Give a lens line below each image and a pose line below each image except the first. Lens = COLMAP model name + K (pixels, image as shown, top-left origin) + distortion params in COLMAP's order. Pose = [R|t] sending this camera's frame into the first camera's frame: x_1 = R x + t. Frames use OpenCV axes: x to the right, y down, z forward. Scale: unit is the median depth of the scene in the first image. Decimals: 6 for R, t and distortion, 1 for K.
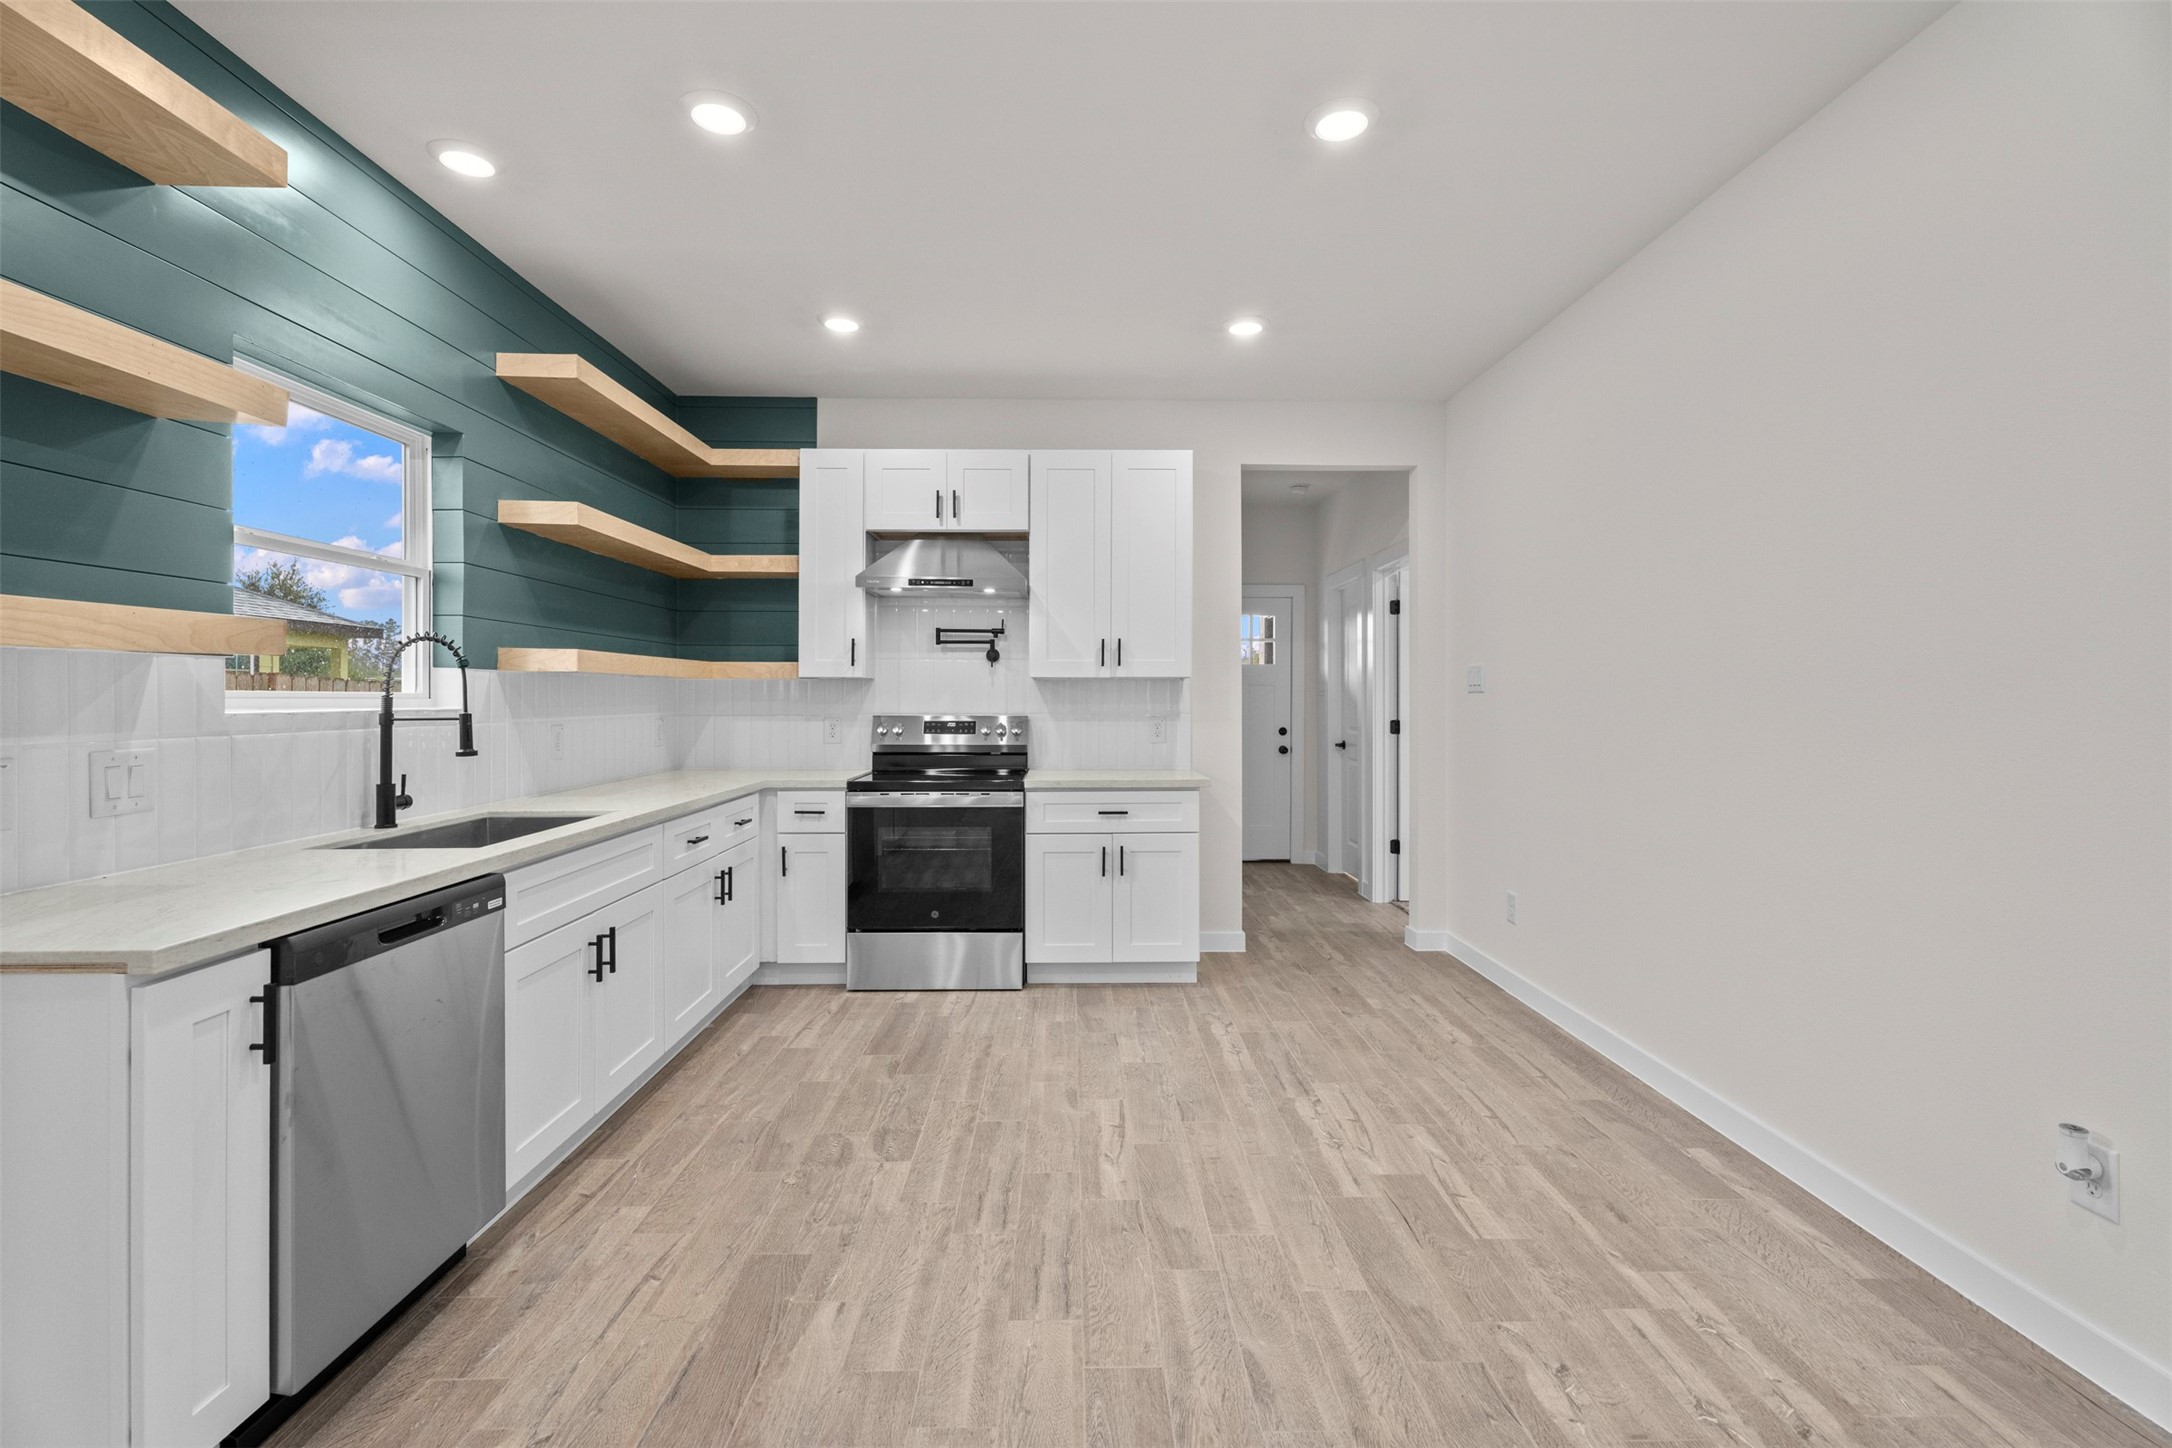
lens RADIAL K [[968.3, 0, 1085.3], [0, 968.3, 696.4], [0, 0, 1]] dist [-0.001248, 0.000066]
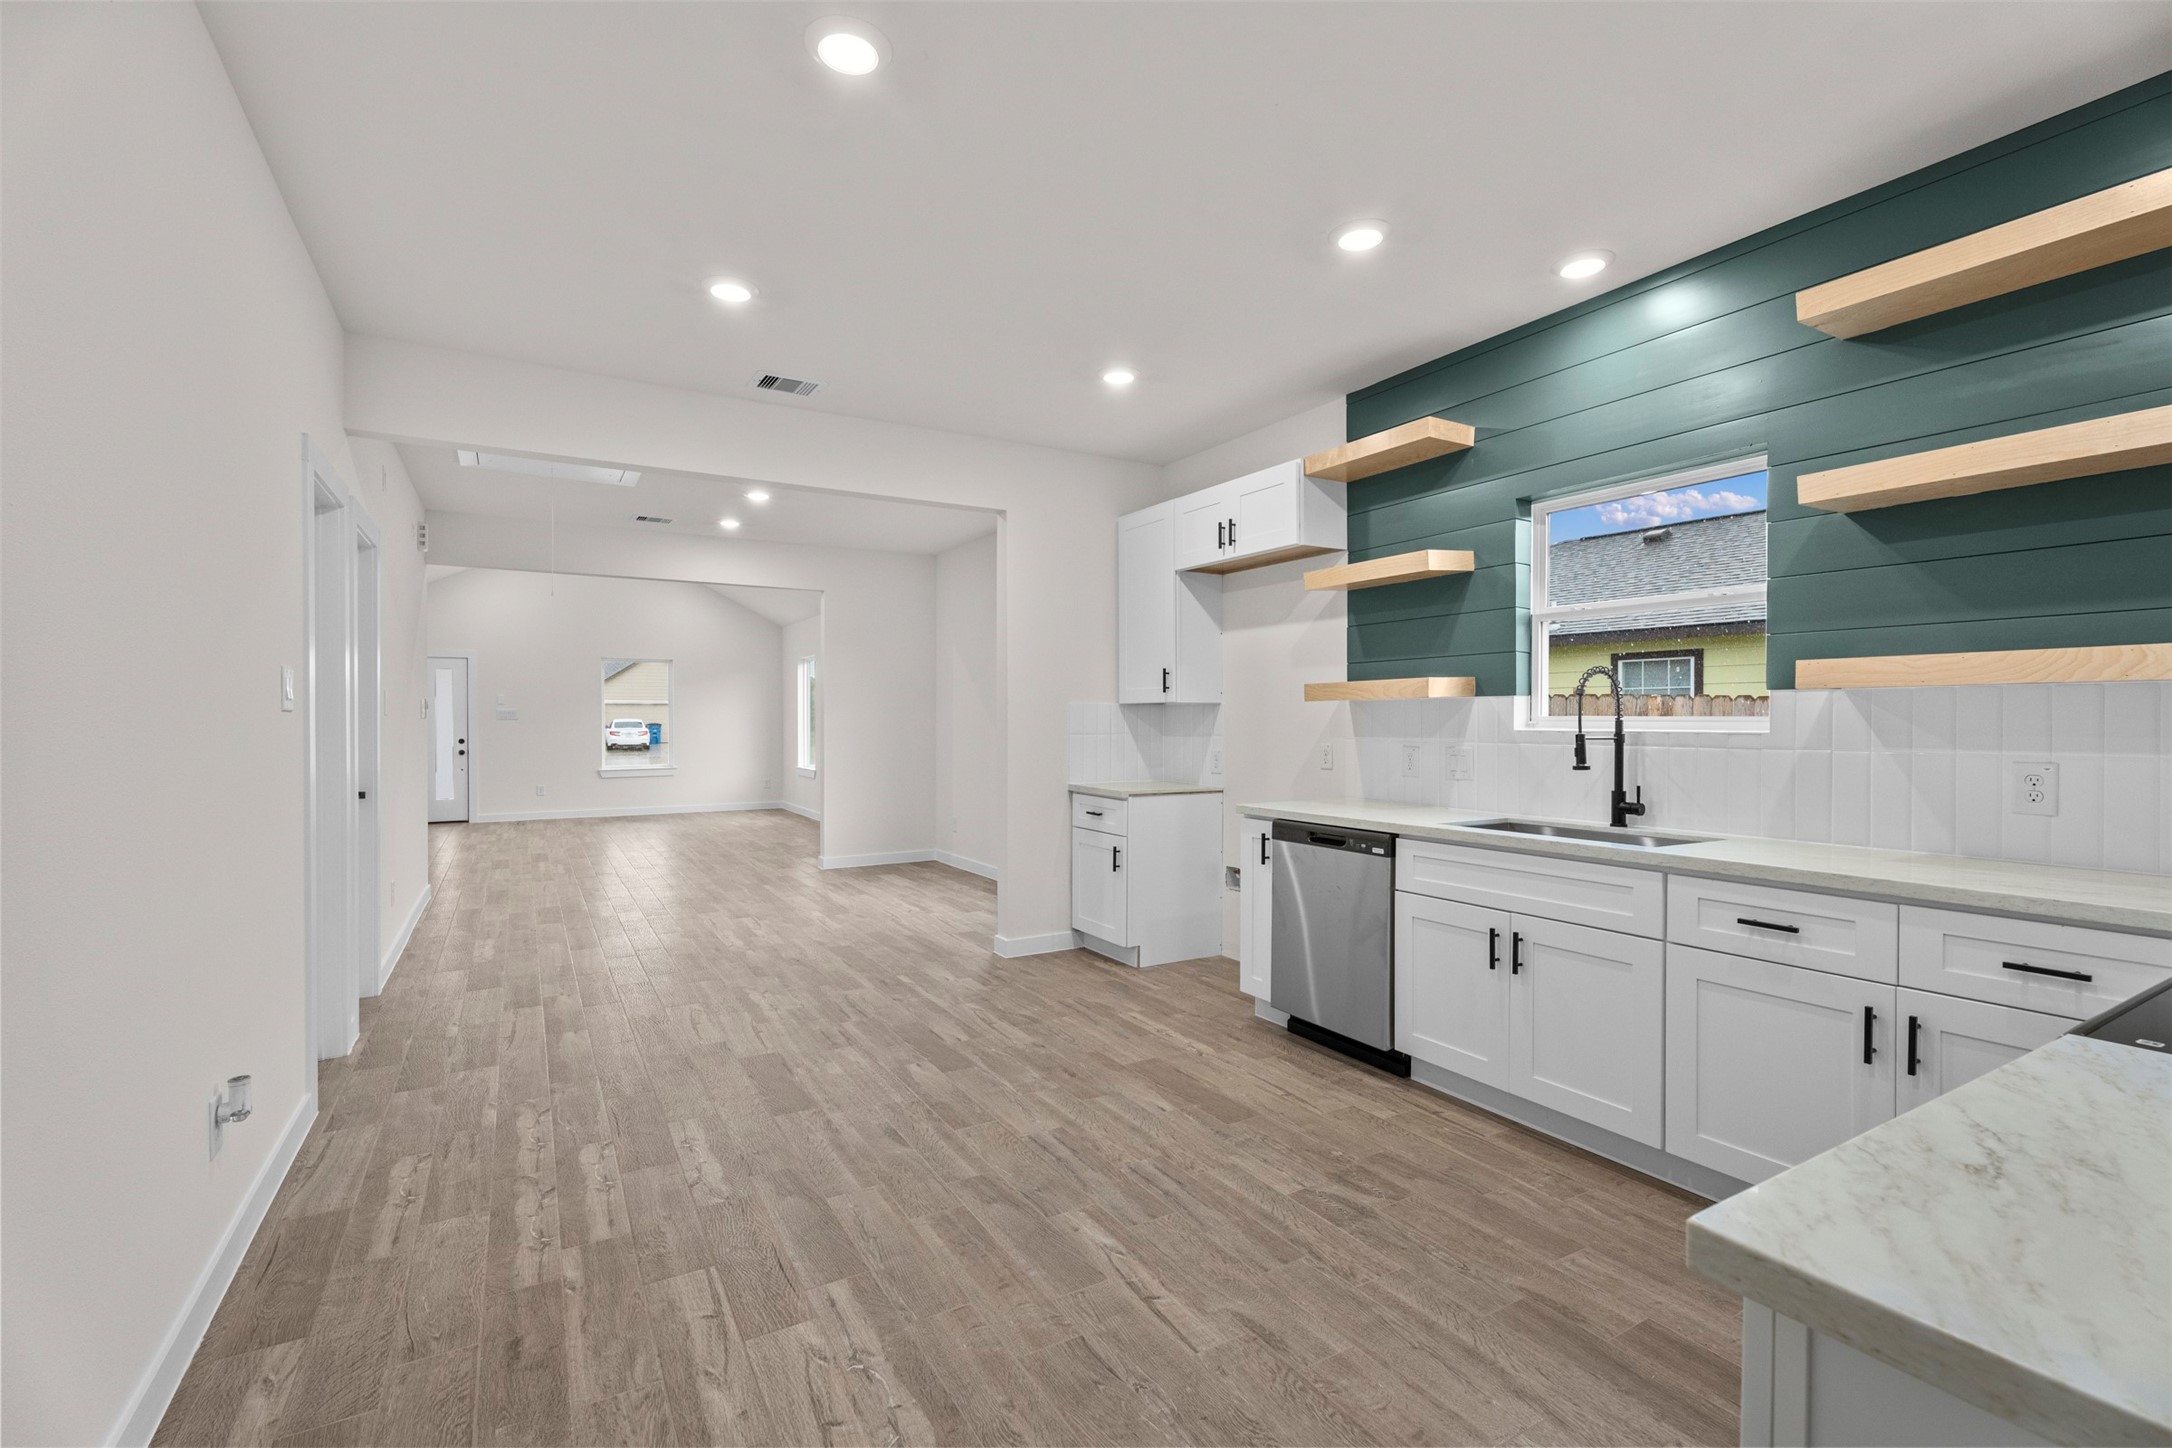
lens RADIAL K [[955.0, 0, 1079.9], [0, 955.0, 719.0], [0, 0, 1]] dist [-0.000504, -0.000561]
pose [[-0.872274, -0.000894, -0.489016, 0.300540], [-0.000029, 0.999998, -0.001777, 0.000718], [0.489017, -0.001536, -0.872273, 1.103994]]
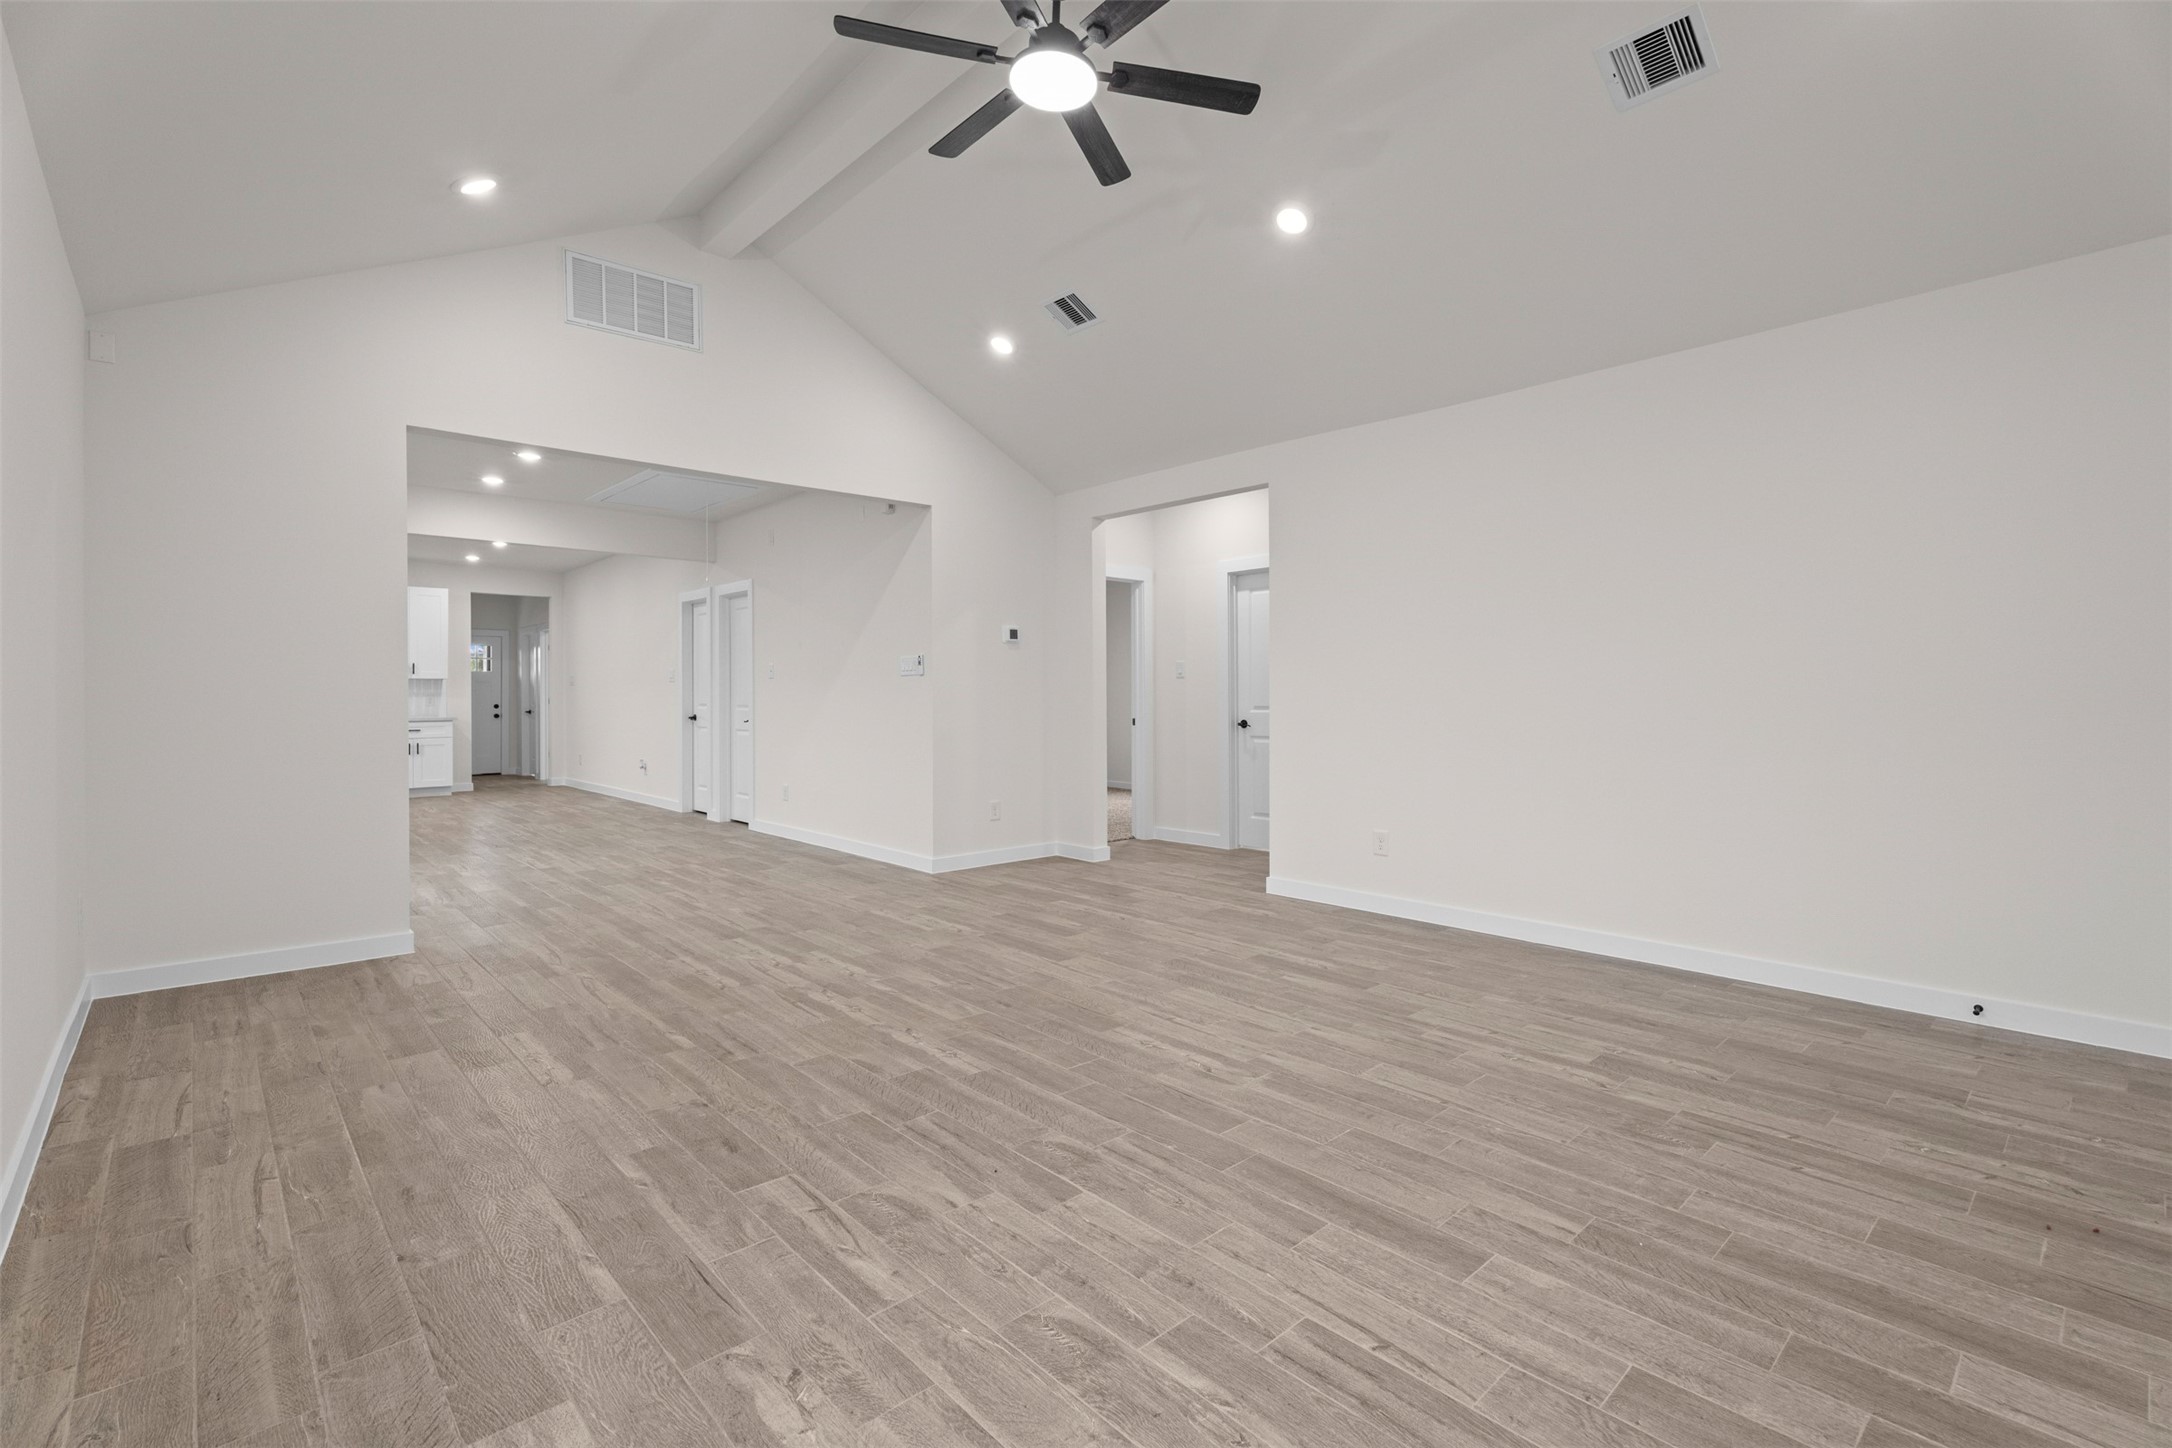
lens RADIAL K [[968.3, 0, 1085.3], [0, 968.3, 696.4], [0, 0, 1]] dist [-0.001248, 0.000066]
pose [[0.748351, -0.002619, 0.663298, -0.347102], [0.001864, 0.999997, 0.001846, 0.027047], [-0.663301, -0.000146, 0.748353, -2.157492]]
